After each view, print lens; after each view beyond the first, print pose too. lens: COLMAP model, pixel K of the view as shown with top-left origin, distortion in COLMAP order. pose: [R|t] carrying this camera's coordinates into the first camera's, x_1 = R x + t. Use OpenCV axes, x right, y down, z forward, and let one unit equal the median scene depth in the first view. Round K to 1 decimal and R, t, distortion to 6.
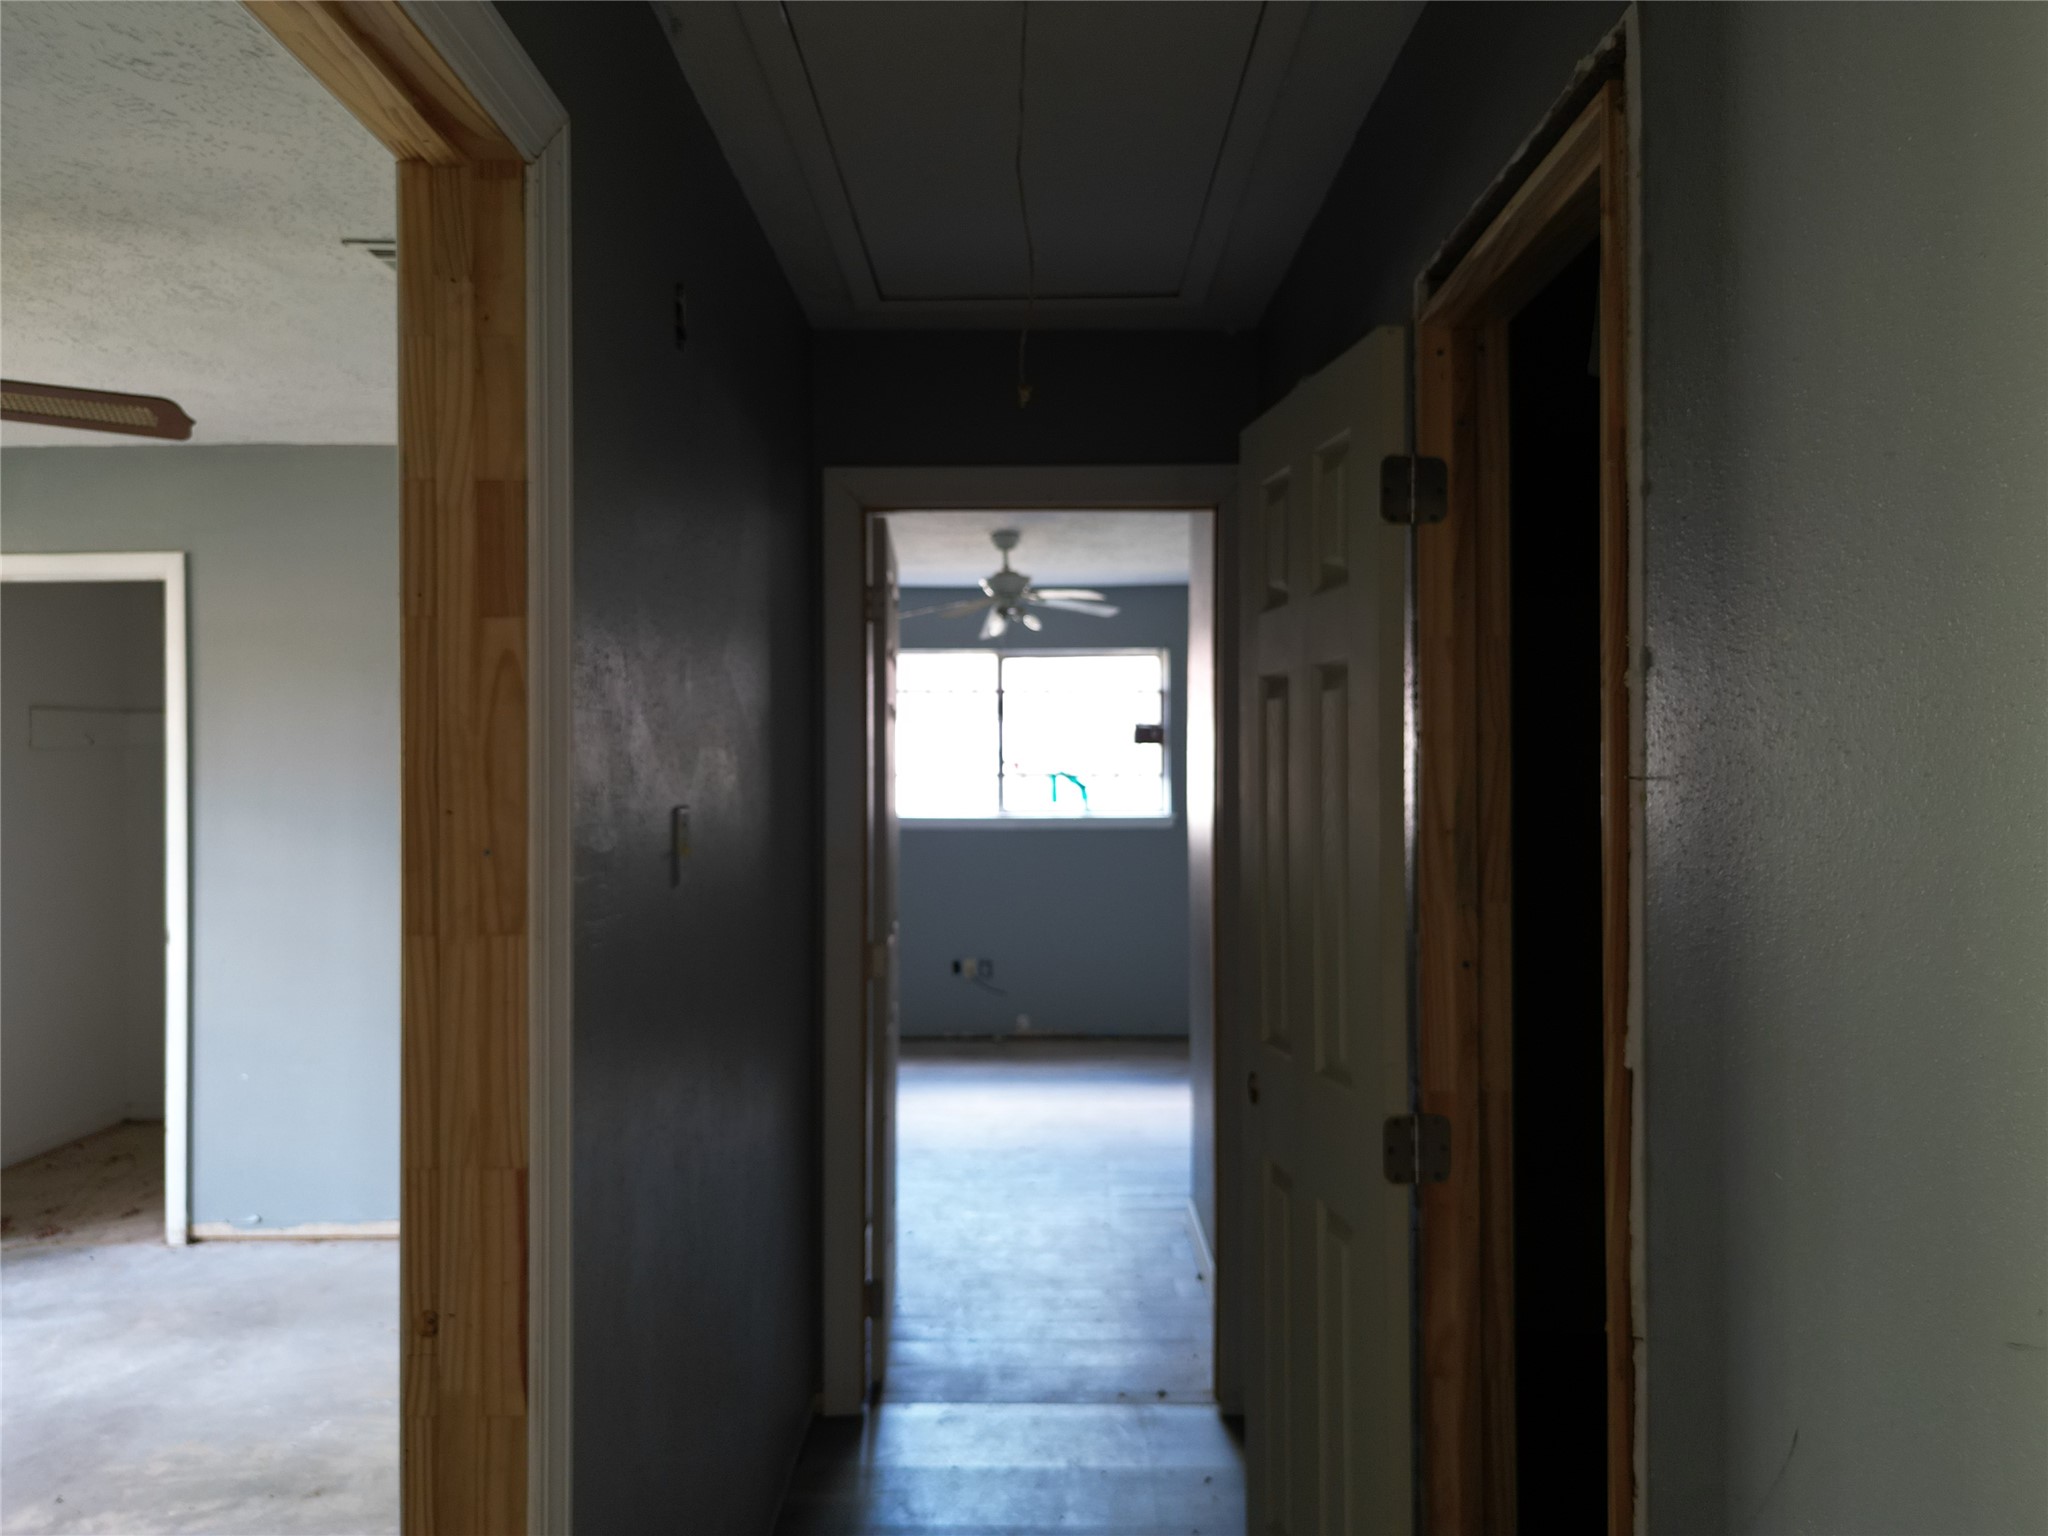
lens RADIAL K [[1458.4, 0, 1024.0], [0, 1458.4, 768.0], [0, 0, 1]] dist [-0.054319, 0.047579]
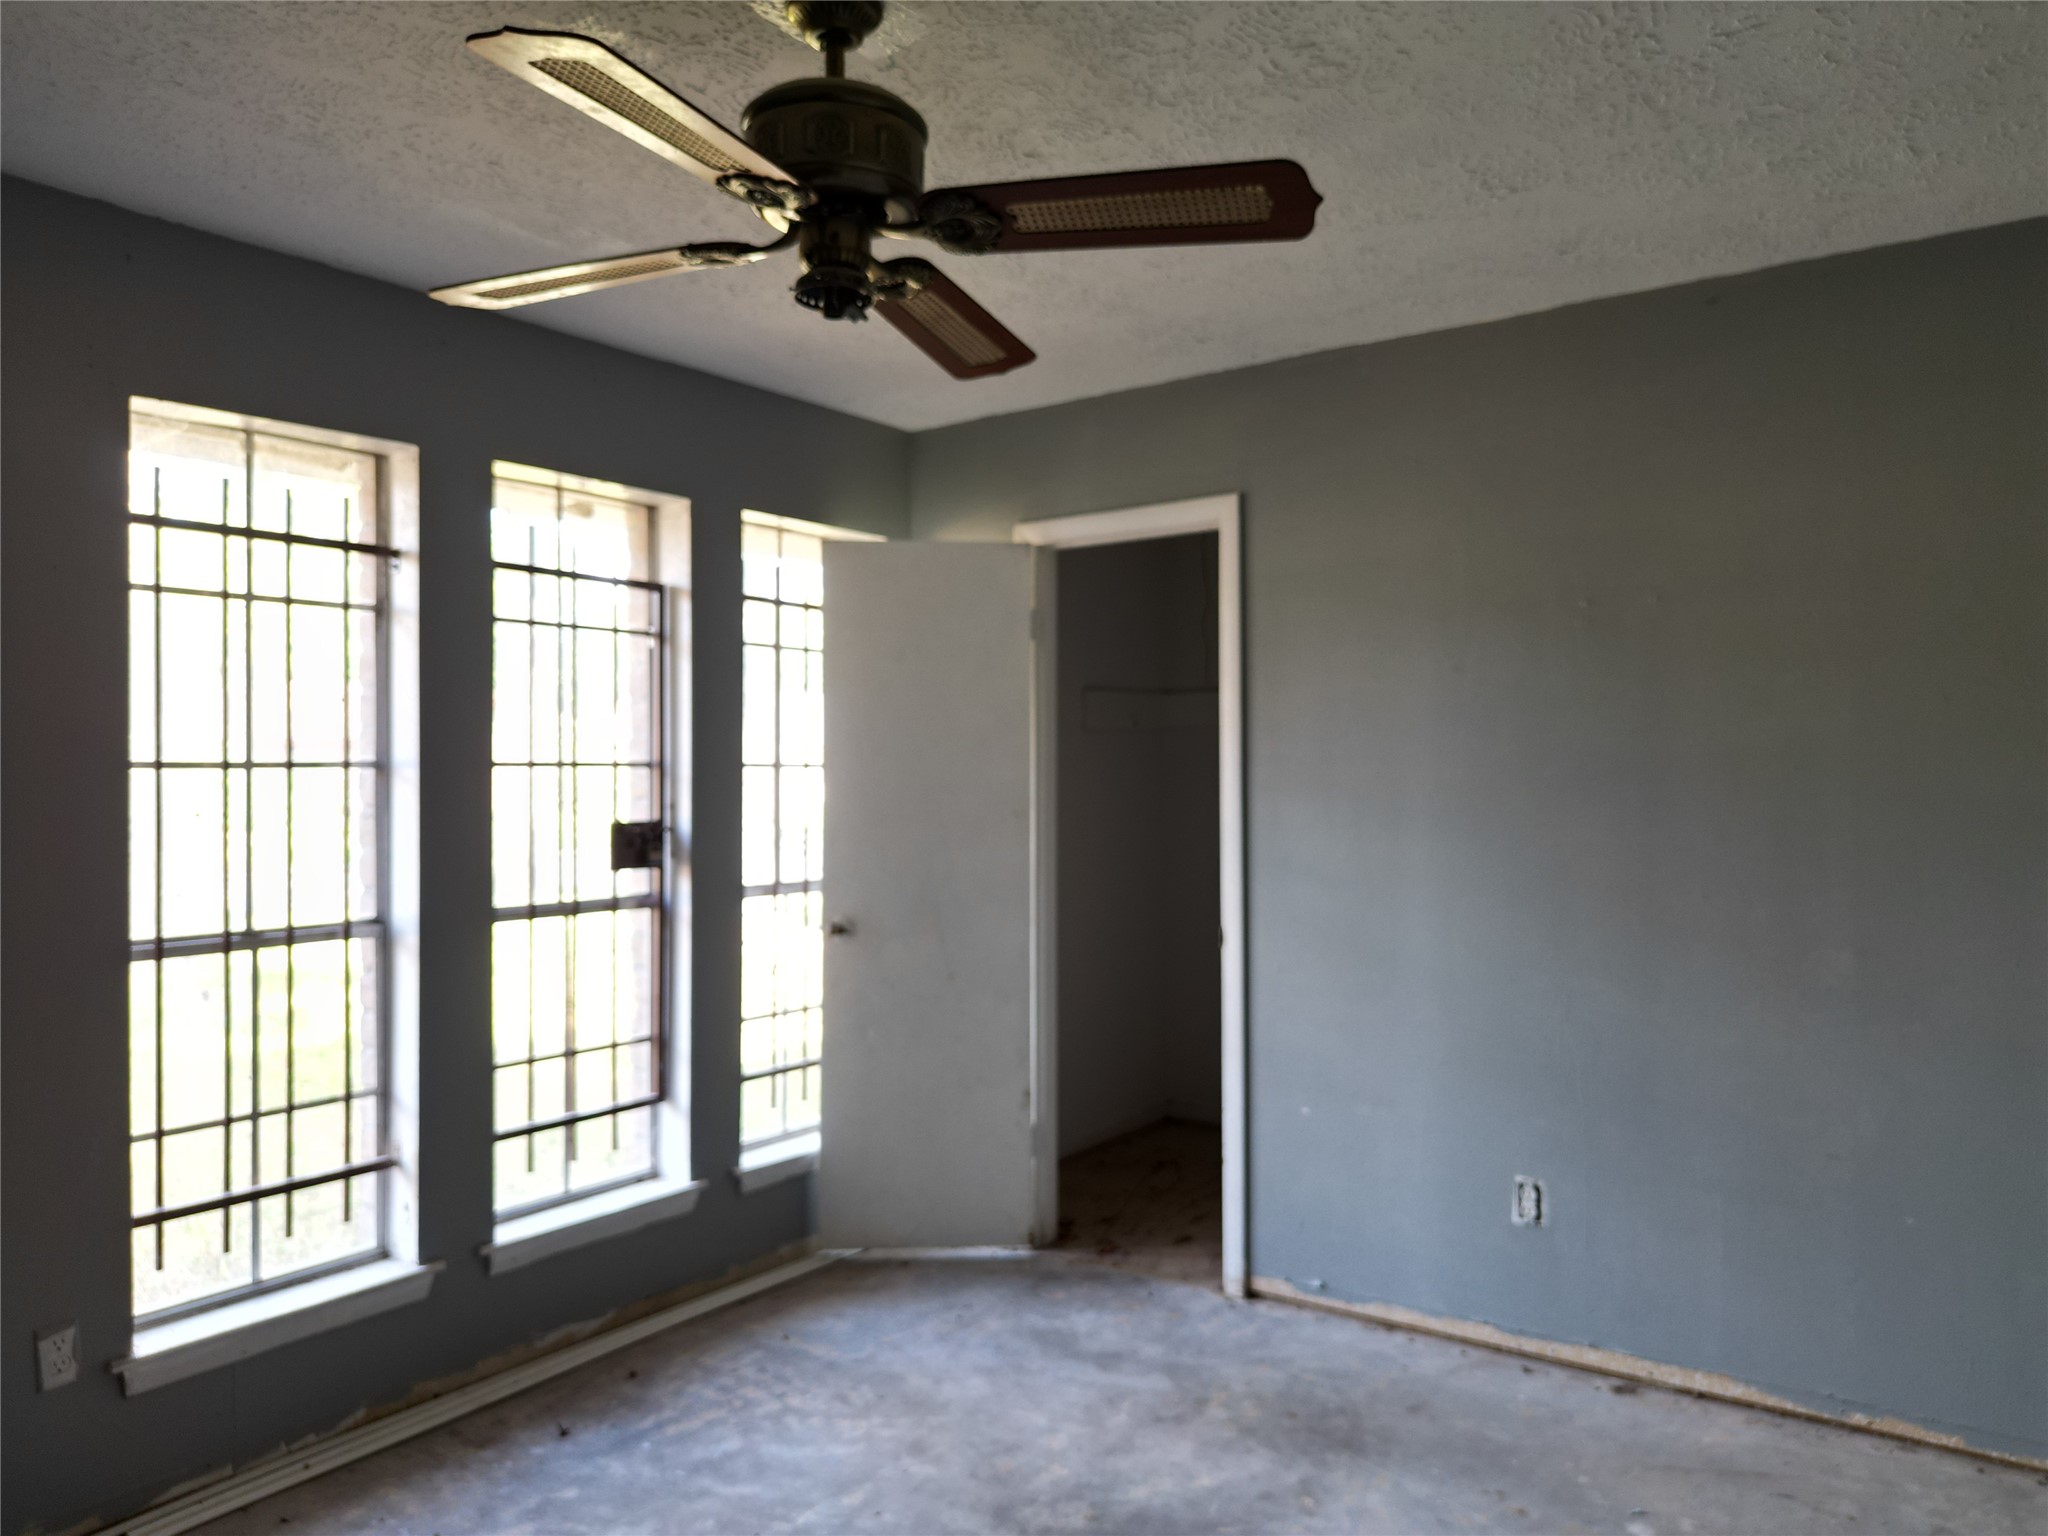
lens RADIAL K [[1458.0, 0, 1024.0], [0, 1458.0, 768.0], [0, 0, 1]] dist [0.029101, -0.000883]
pose [[0.805441, -0.002932, -0.592669, -0.170209], [0.003792, 0.999993, 0.000206, 0.014199], [0.592664, -0.002413, 0.805446, 0.218851]]
